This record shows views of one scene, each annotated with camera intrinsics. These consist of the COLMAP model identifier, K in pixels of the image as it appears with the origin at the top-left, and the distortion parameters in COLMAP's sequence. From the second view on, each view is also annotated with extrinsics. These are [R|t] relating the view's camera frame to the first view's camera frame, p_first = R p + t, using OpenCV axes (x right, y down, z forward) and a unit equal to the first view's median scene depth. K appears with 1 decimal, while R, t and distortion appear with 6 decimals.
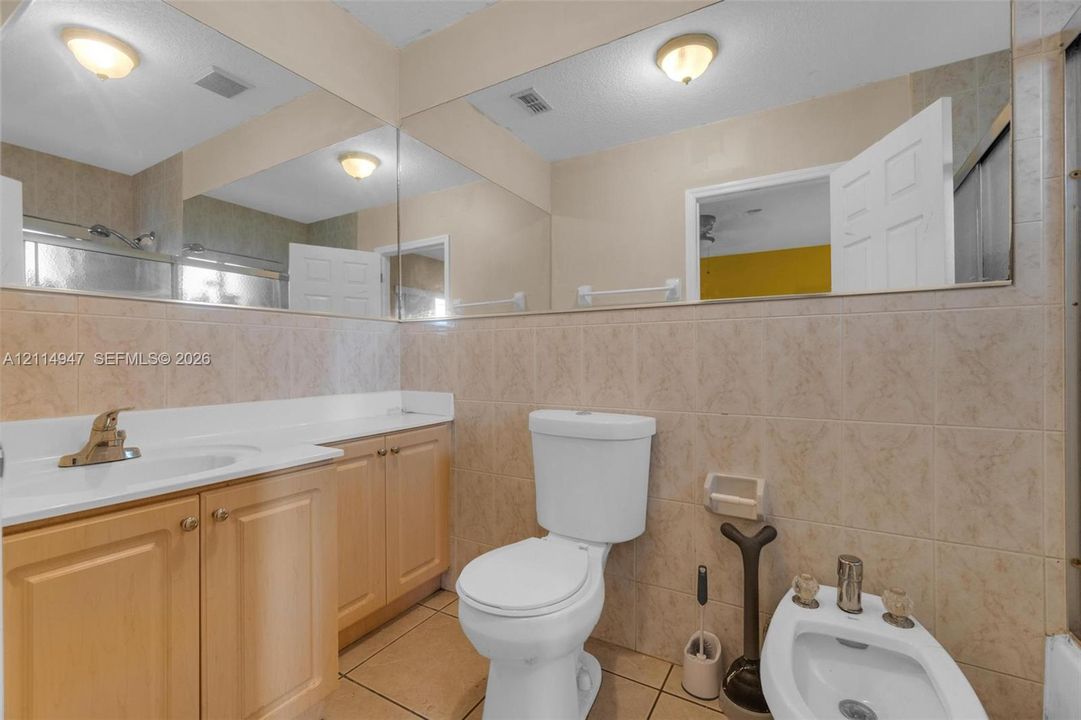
lens RADIAL K [[466.3, 0, 546.0], [0, 466.3, 352.4], [0, 0, 1]] dist [0.004504, 0.000498]
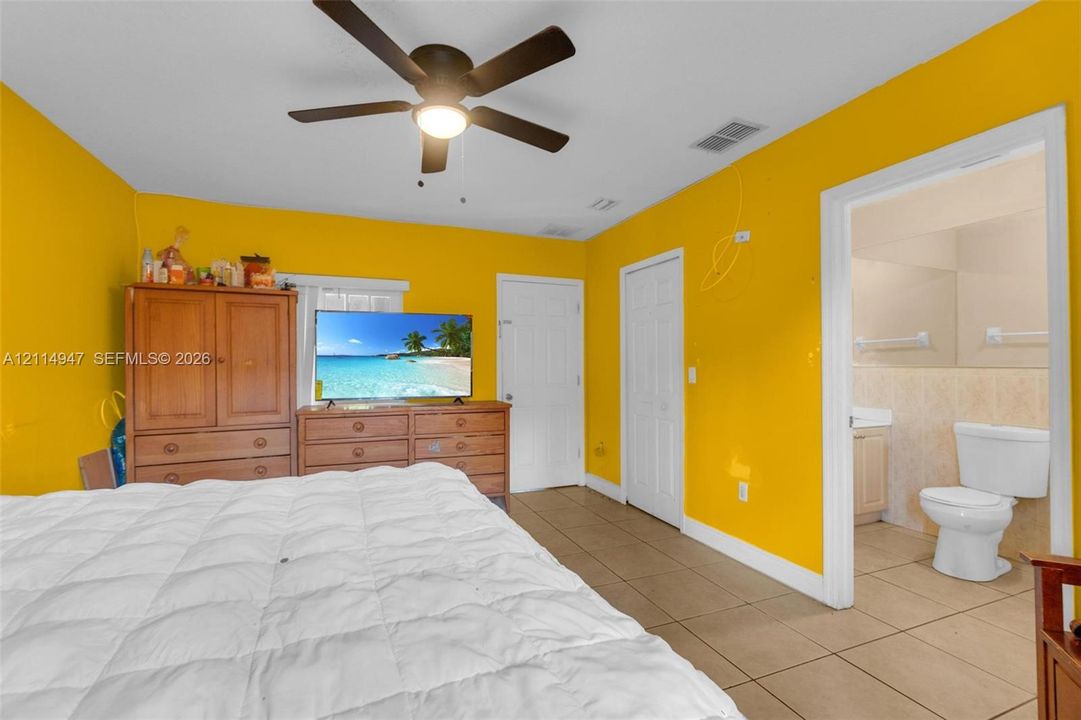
lens RADIAL K [[466.3, 0, 543.3], [0, 466.3, 363.5], [0, 0, 1]] dist [0.004504, 0.000498]
pose [[0.780675, -0.002490, -0.624932, -0.139633], [0.010950, 0.999893, 0.009695, -0.134033], [0.624841, -0.014412, 0.780619, -1.369713]]
